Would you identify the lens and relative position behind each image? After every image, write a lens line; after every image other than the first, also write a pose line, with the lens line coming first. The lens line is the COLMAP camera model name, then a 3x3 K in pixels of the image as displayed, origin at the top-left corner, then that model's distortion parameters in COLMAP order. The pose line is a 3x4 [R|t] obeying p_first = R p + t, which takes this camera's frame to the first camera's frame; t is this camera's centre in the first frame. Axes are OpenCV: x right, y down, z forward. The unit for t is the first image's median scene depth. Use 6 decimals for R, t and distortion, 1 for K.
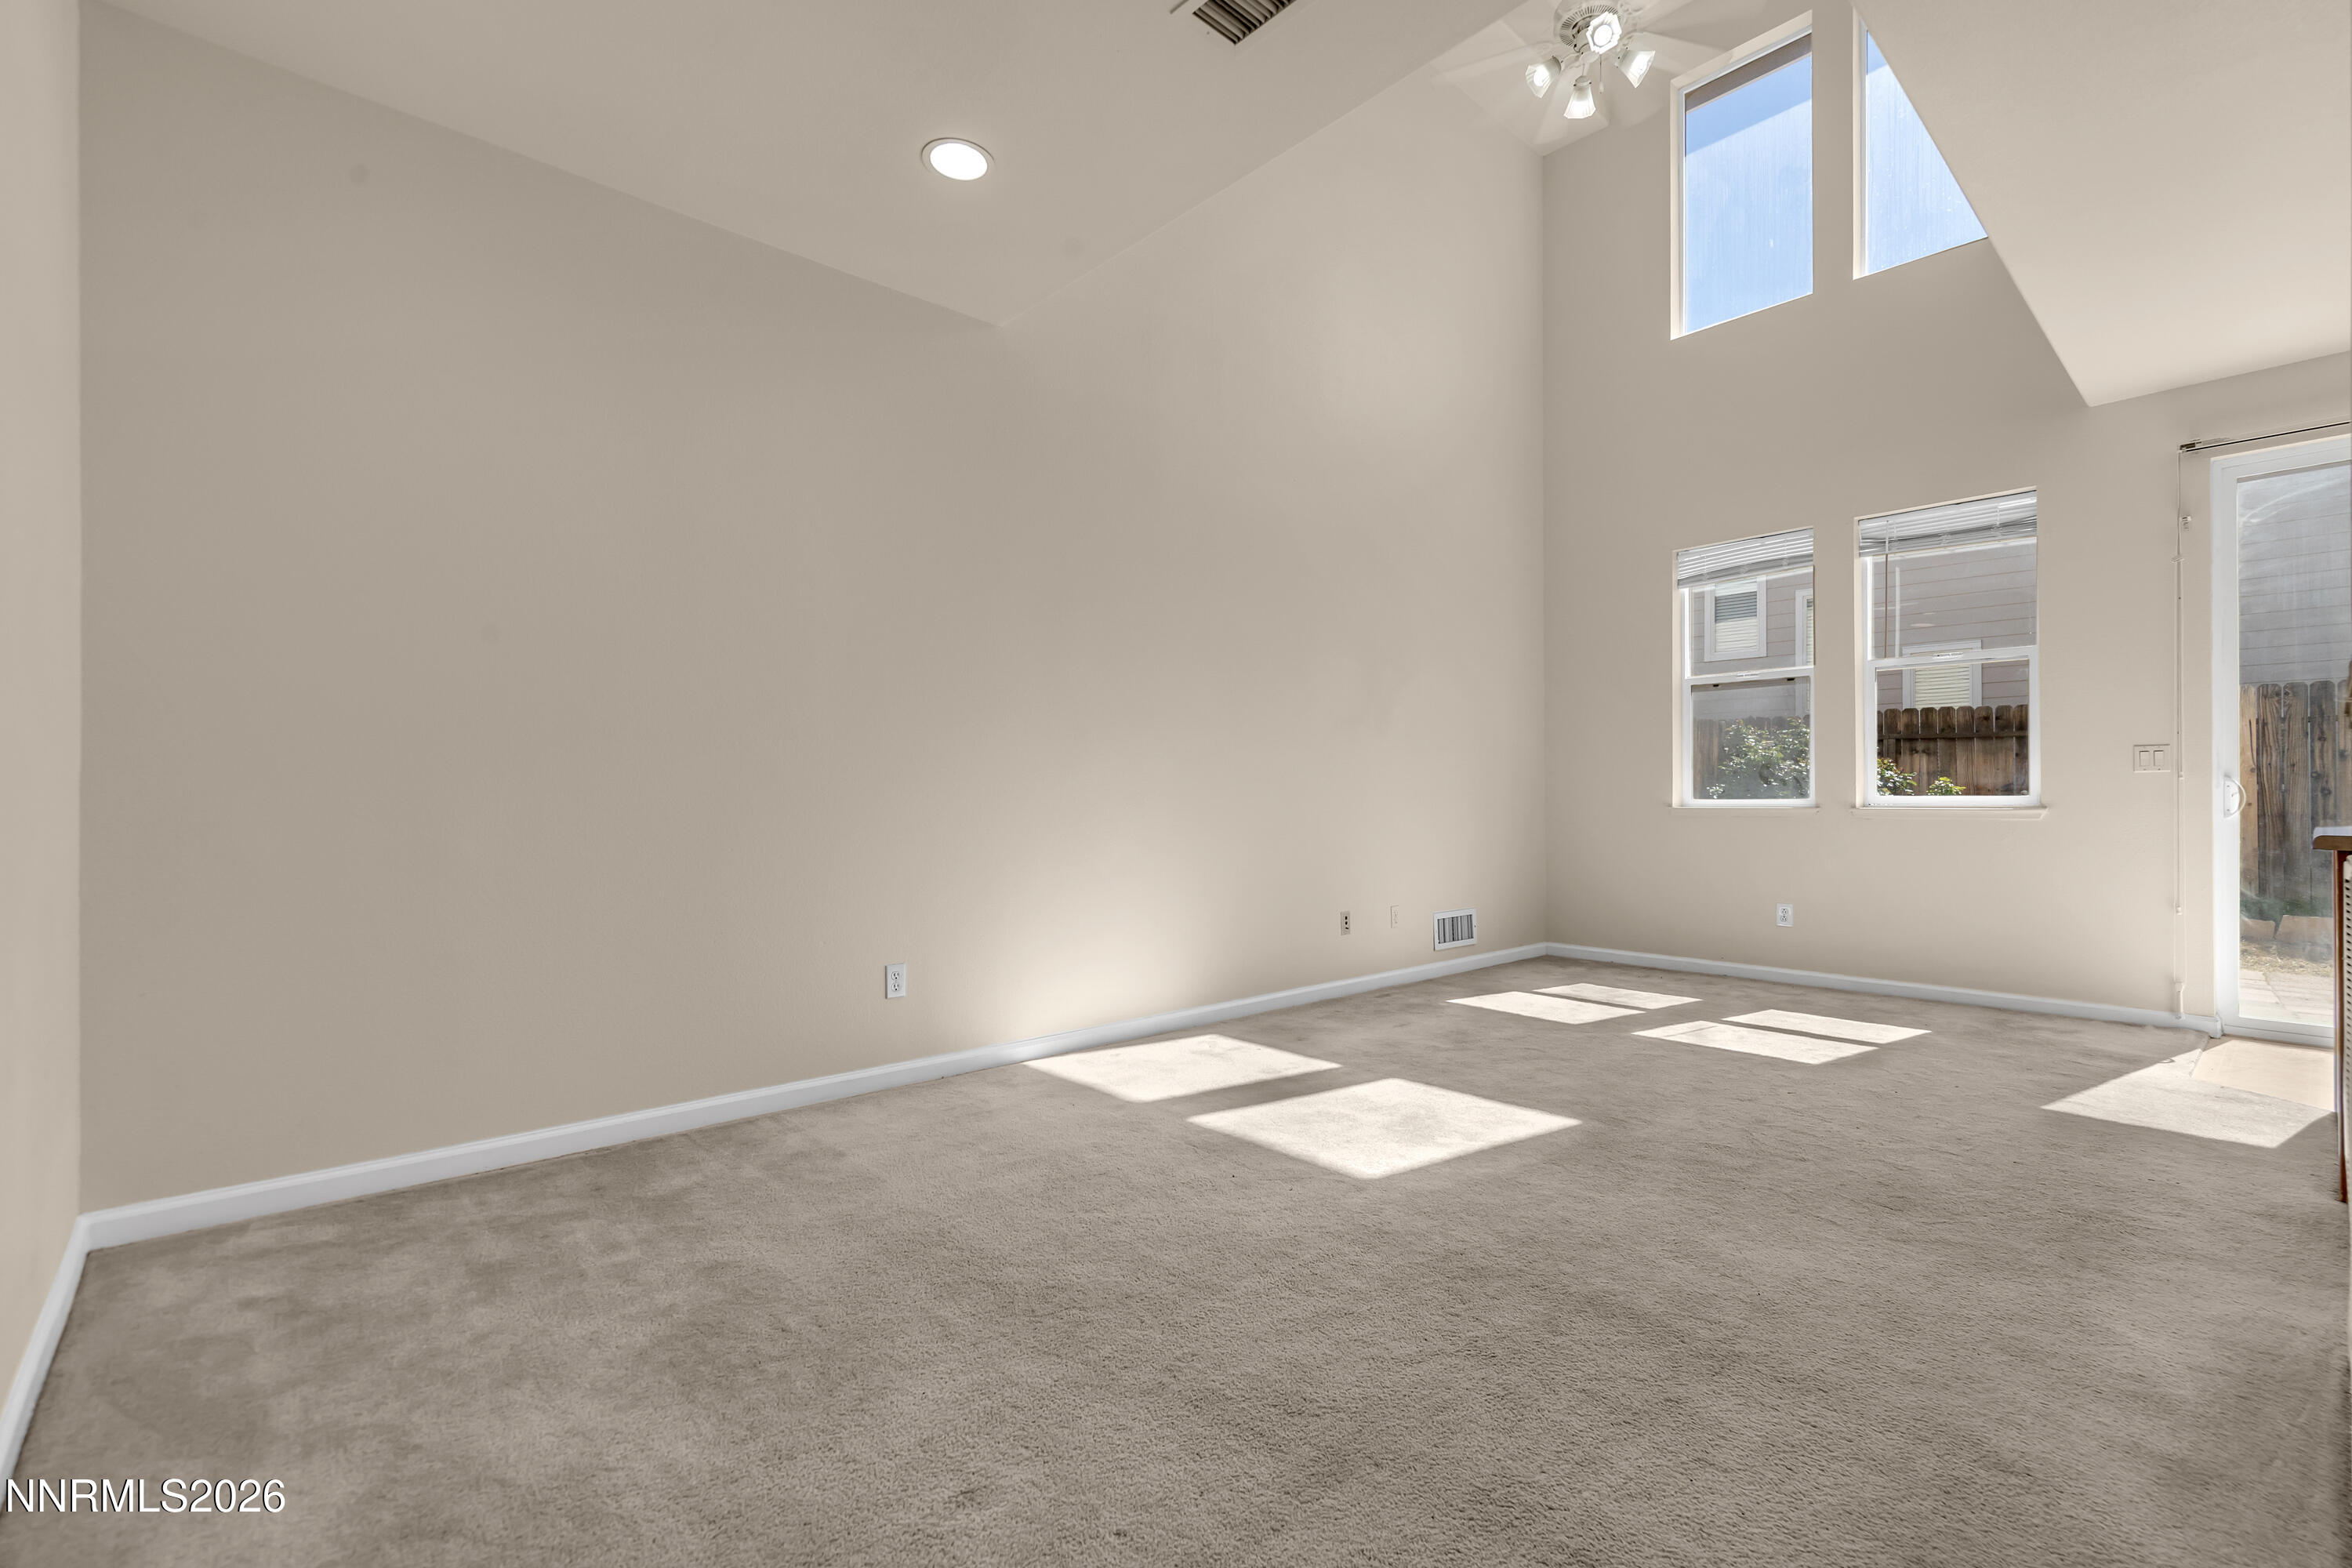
lens RADIAL K [[1021.6, 0, 1235.9], [0, 1021.6, 794.3], [0, 0, 1]] dist [0.000847, 0.000035]
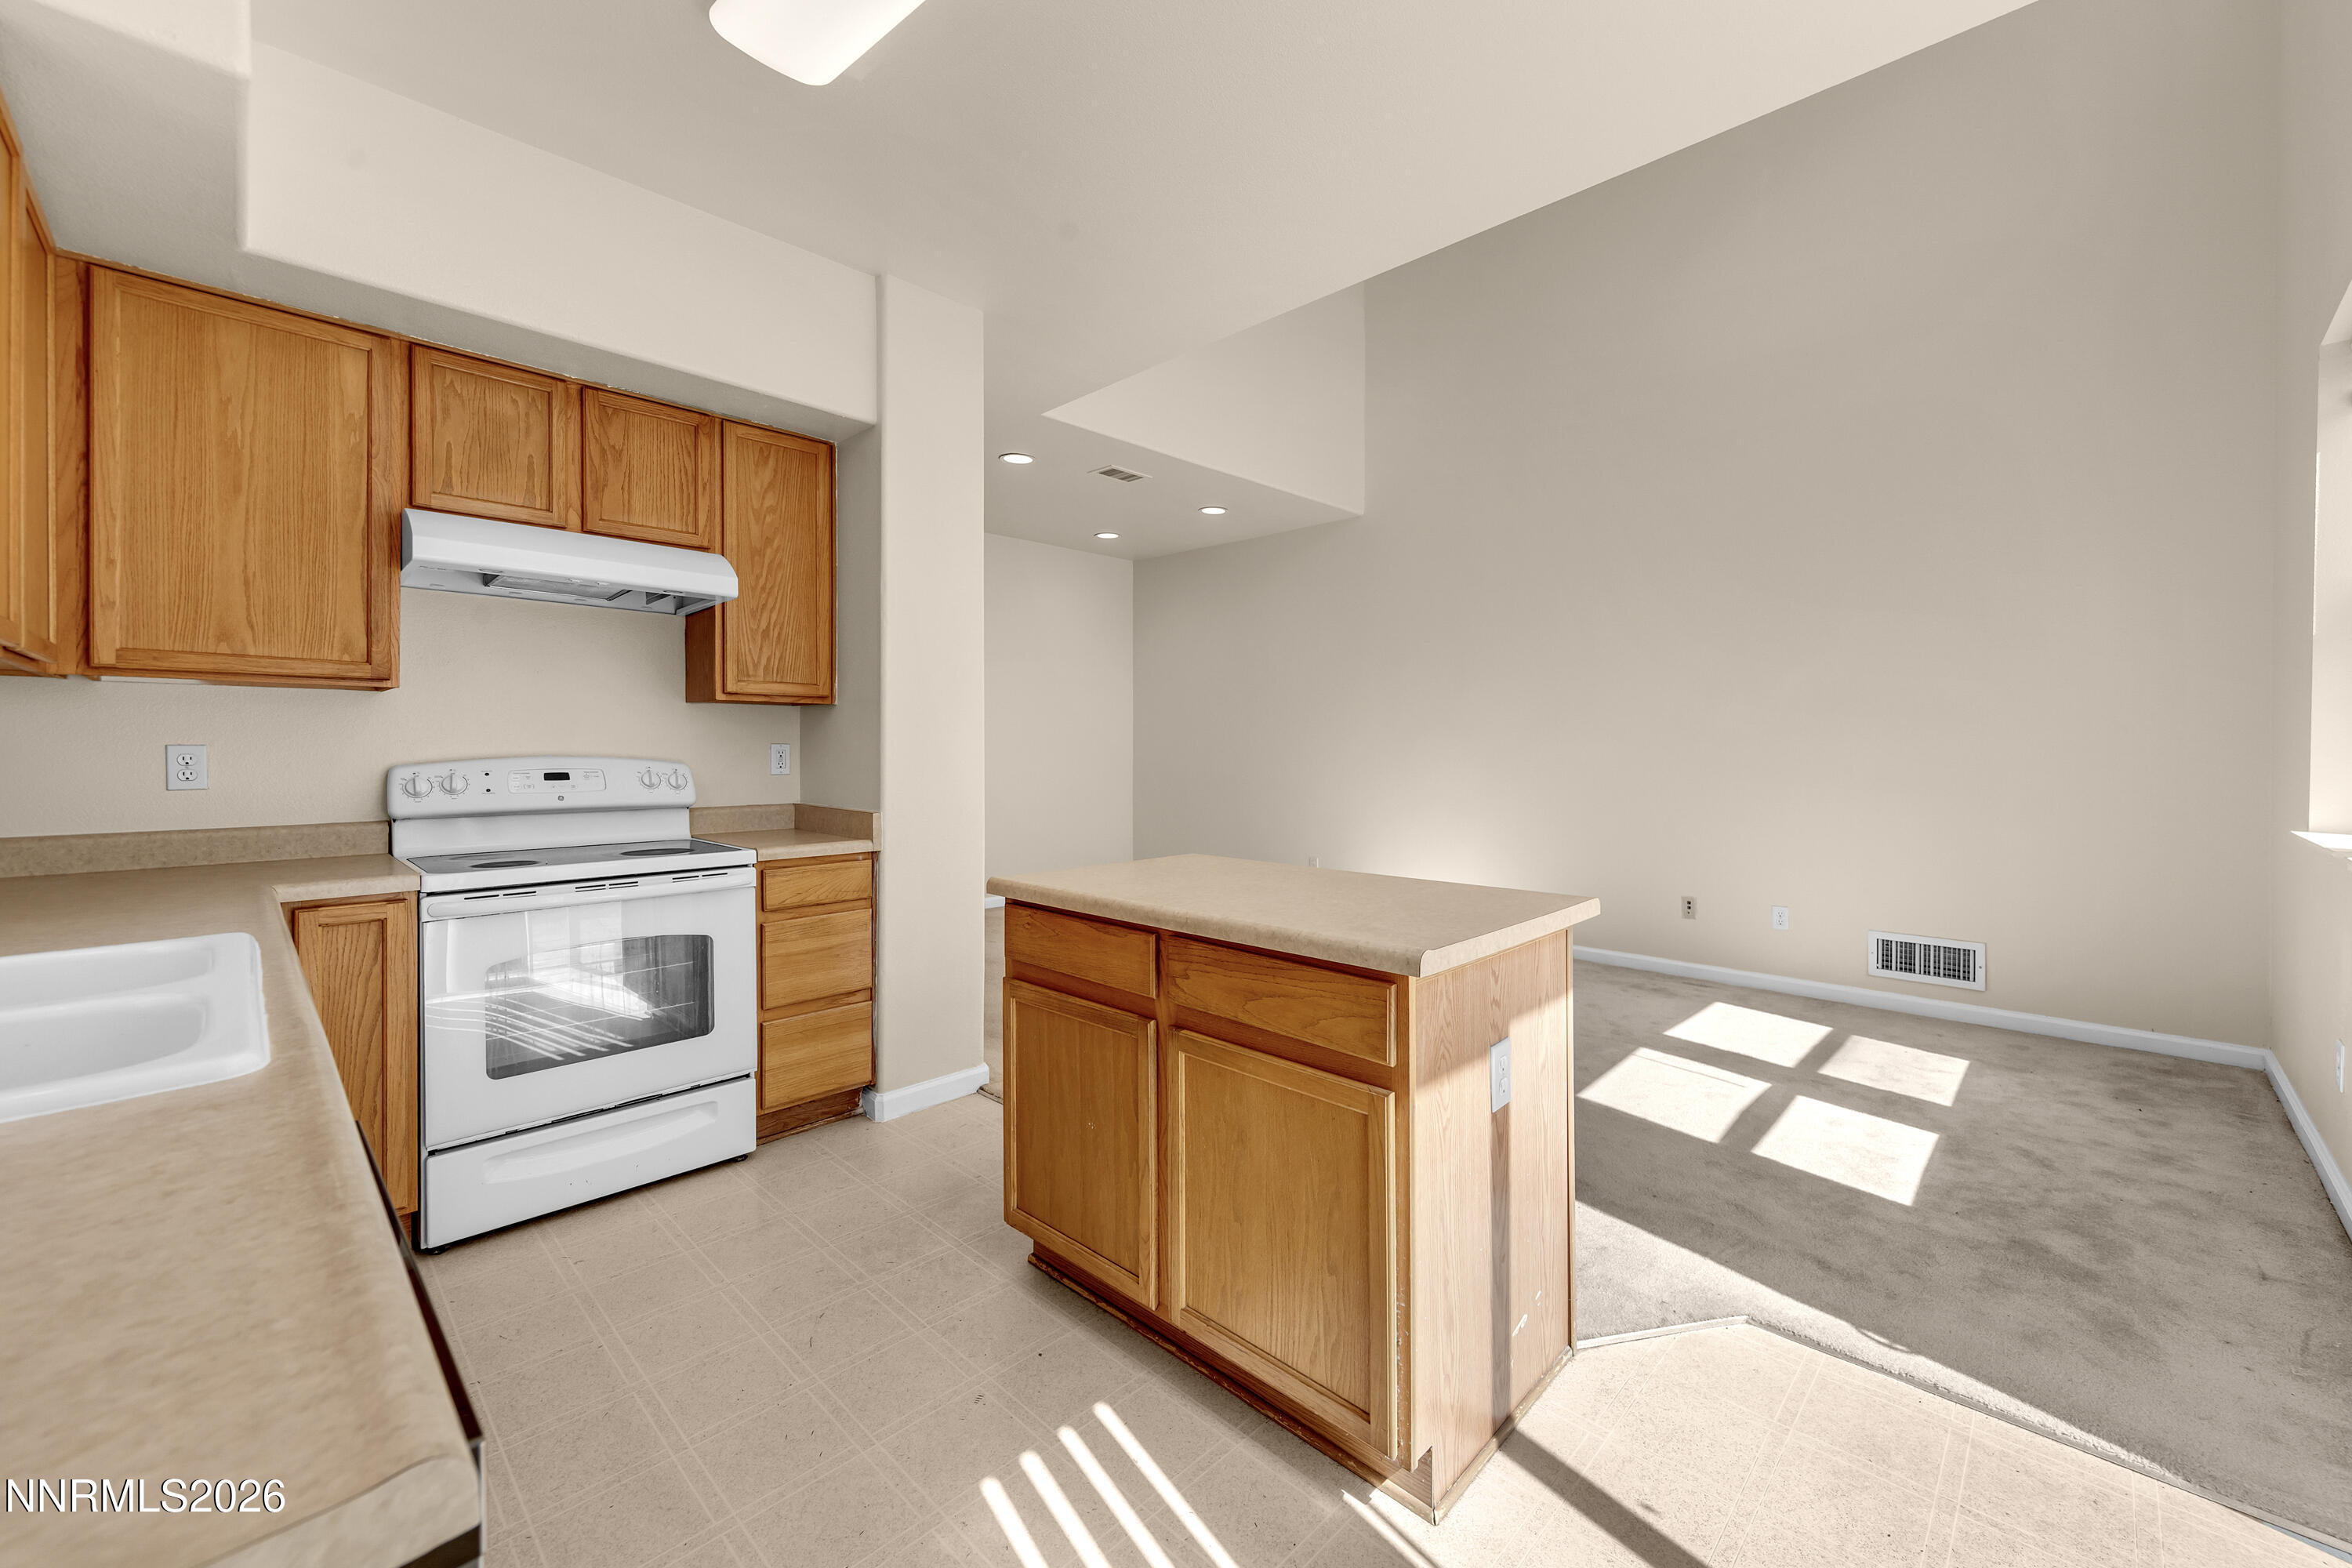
lens RADIAL K [[914.7, 0, 1184.6], [0, 914.7, 750.4], [0, 0, 1]] dist [0.001864, 0.000138]
pose [[0.033137, 0.006070, -0.999432, 0.961712], [0.003781, 0.999974, 0.006199, -0.038924], [0.999444, -0.003985, 0.033113, 0.431164]]
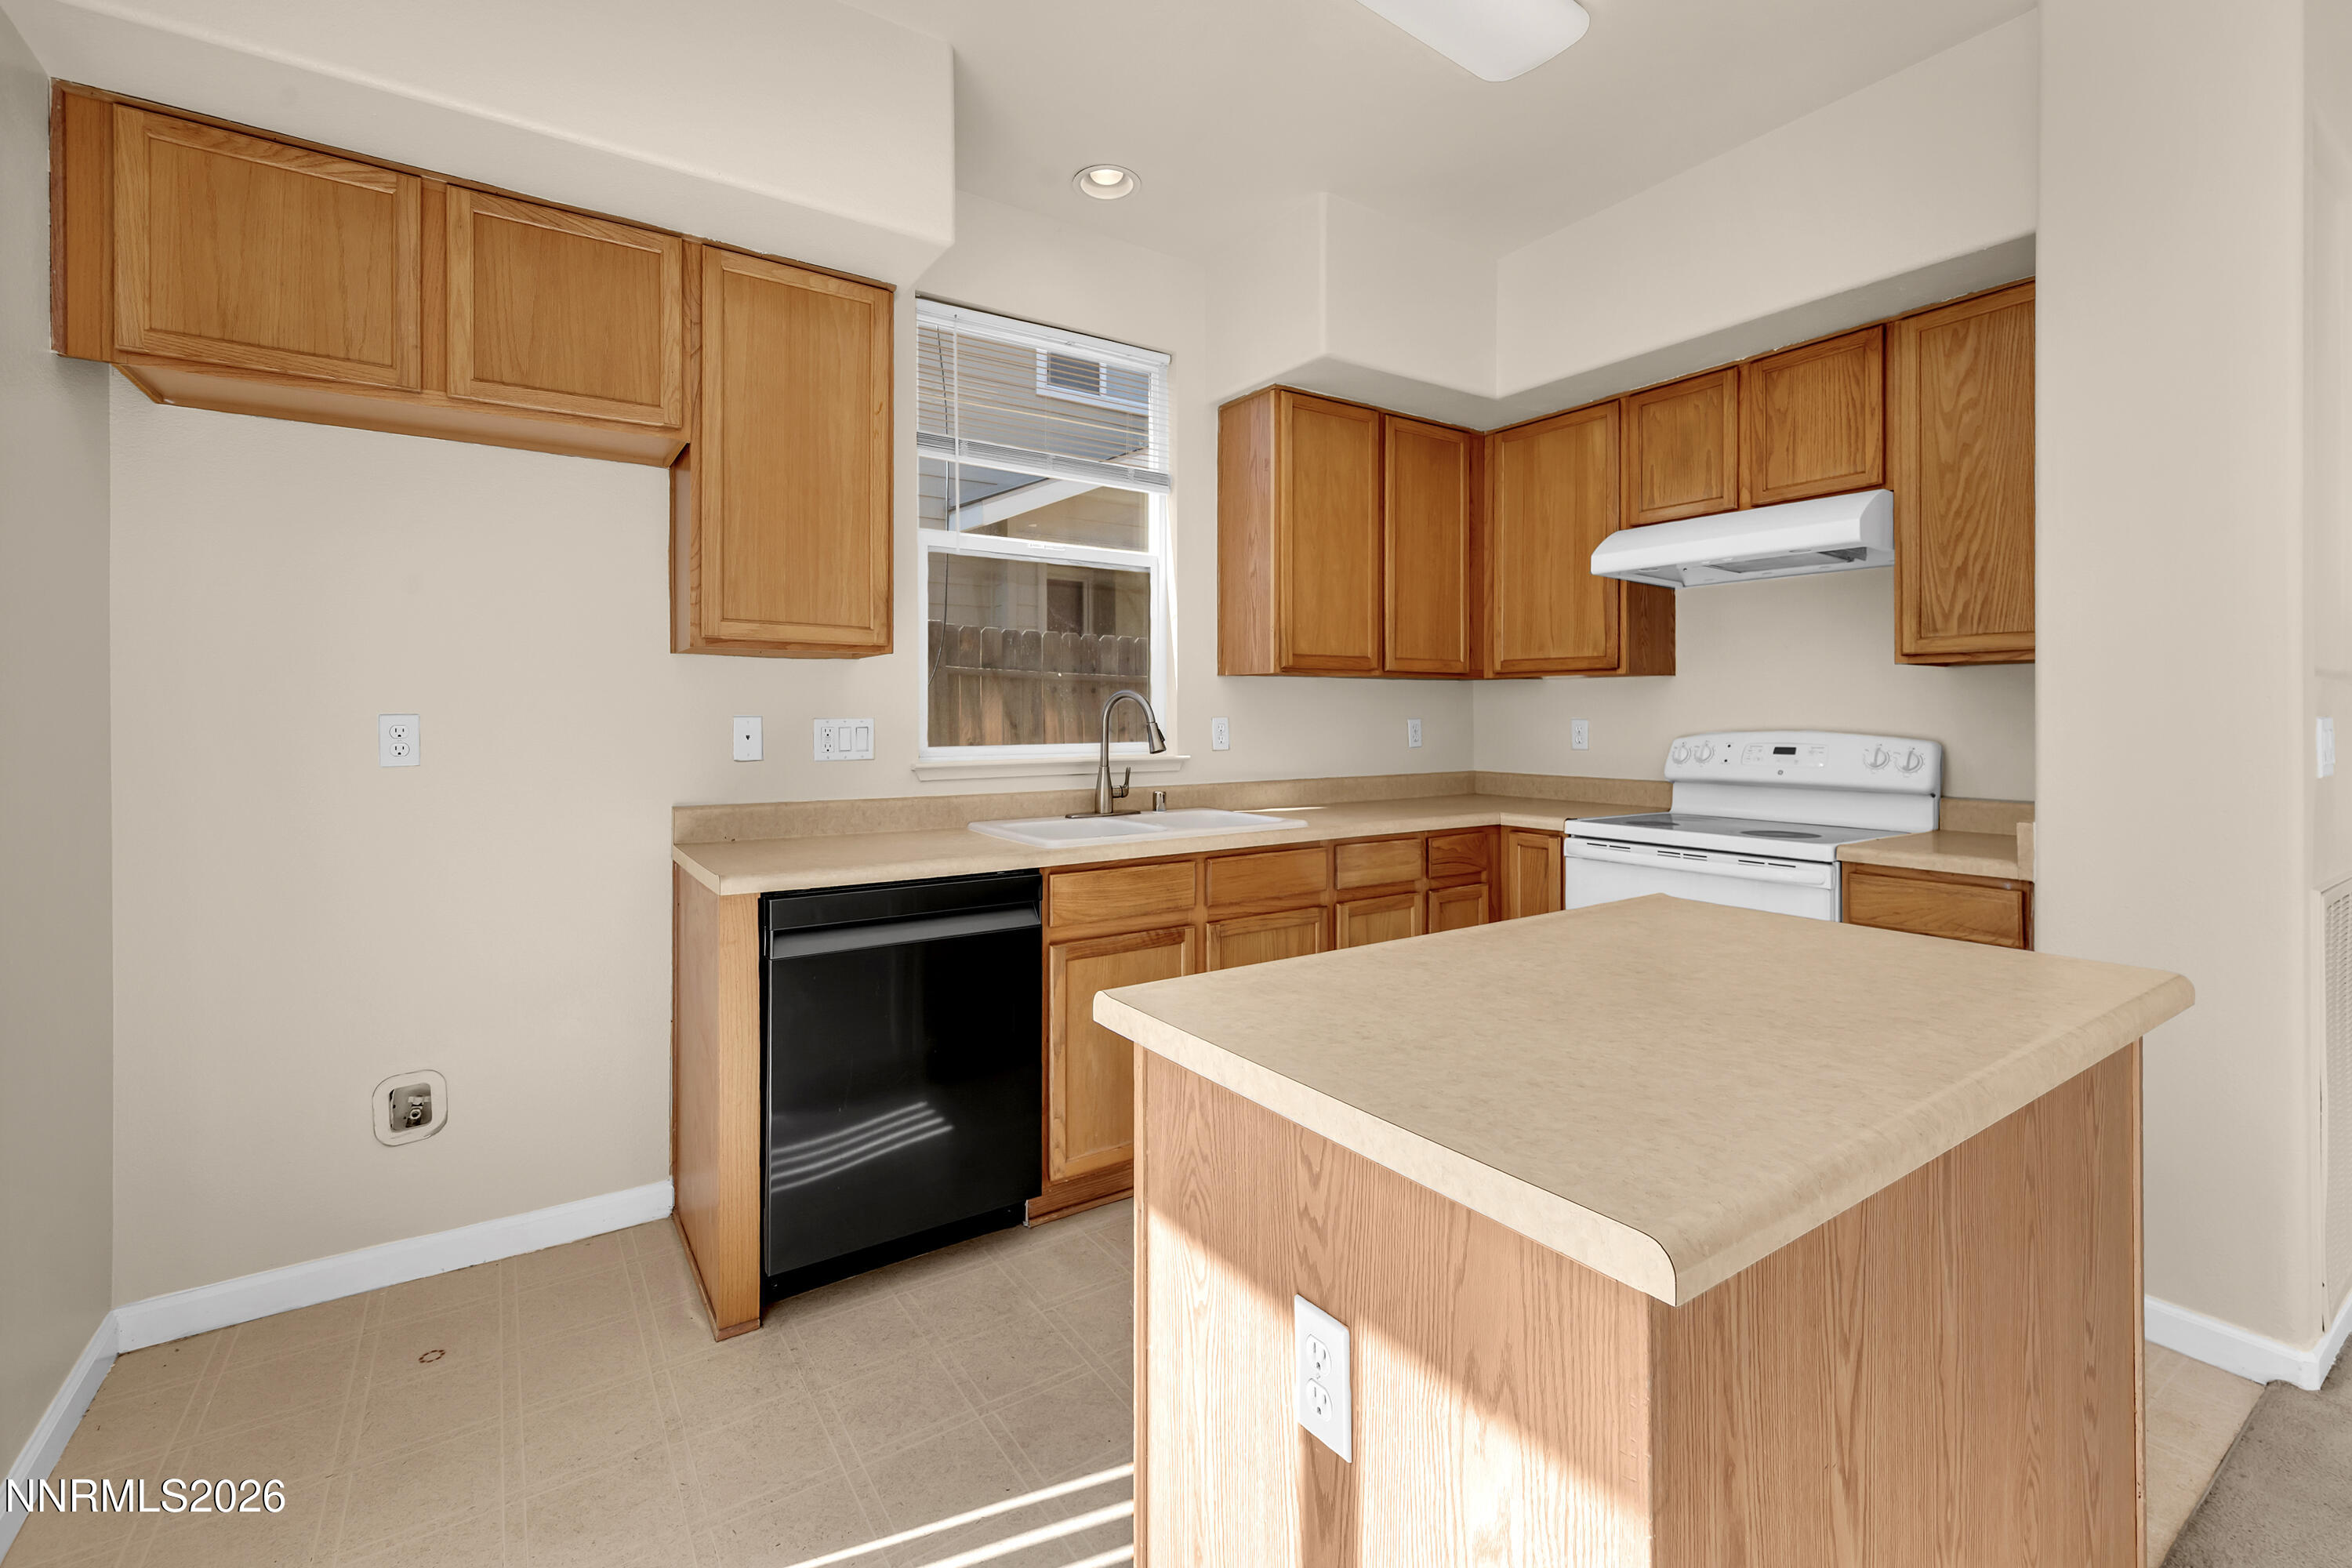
lens RADIAL K [[1016.0, 0, 1193.1], [0, 1016.0, 721.6], [0, 0, 1]] dist [0.001661, 0.000588]
pose [[-0.987006, 0.002461, 0.160667, 0.667609], [0.002139, 0.999995, -0.002175, -0.038375], [-0.160671, -0.001803, -0.987006, 0.716235]]
